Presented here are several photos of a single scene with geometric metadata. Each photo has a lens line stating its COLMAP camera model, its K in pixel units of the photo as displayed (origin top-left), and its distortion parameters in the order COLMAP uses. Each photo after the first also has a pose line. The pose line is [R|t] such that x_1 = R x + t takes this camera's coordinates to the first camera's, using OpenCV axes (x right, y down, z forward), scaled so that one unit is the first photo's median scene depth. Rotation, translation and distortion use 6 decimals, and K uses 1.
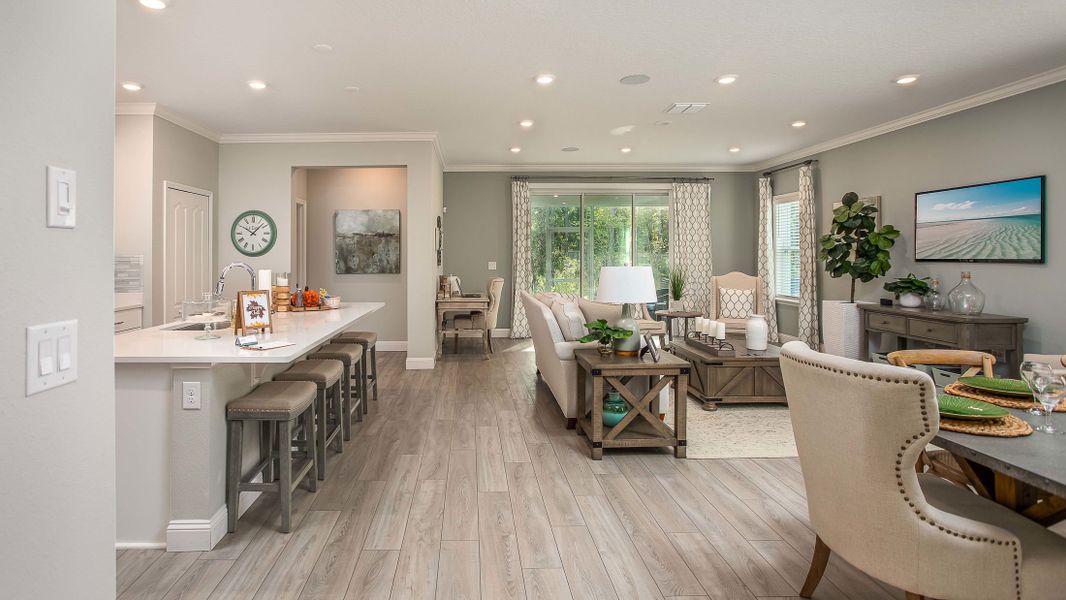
lens RADIAL K [[552.2, 0, 476.0], [0, 552.2, 250.8], [0, 0, 1]] dist [-0.059180, 0.040057]
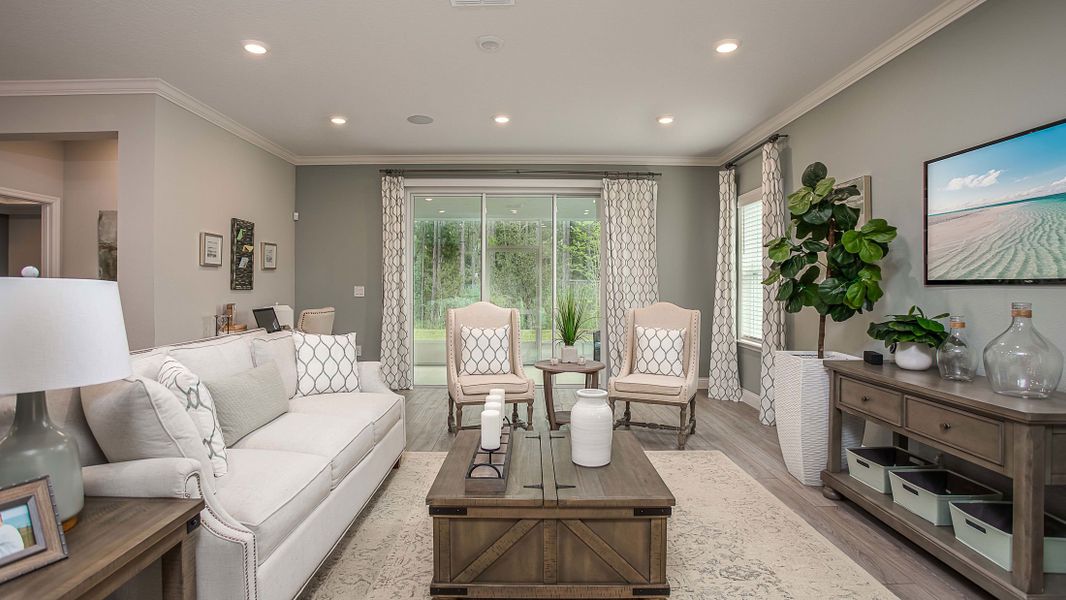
lens RADIAL K [[525.3, 0, 522.3], [0, 525.3, 280.9], [0, 0, 1]] dist [-0.089262, 0.037181]
pose [[0.999882, 0.006064, -0.014095, 0.396725], [-0.006075, 0.999981, -0.000743, 0.018412], [0.014090, 0.000829, 0.999900, 0.465309]]
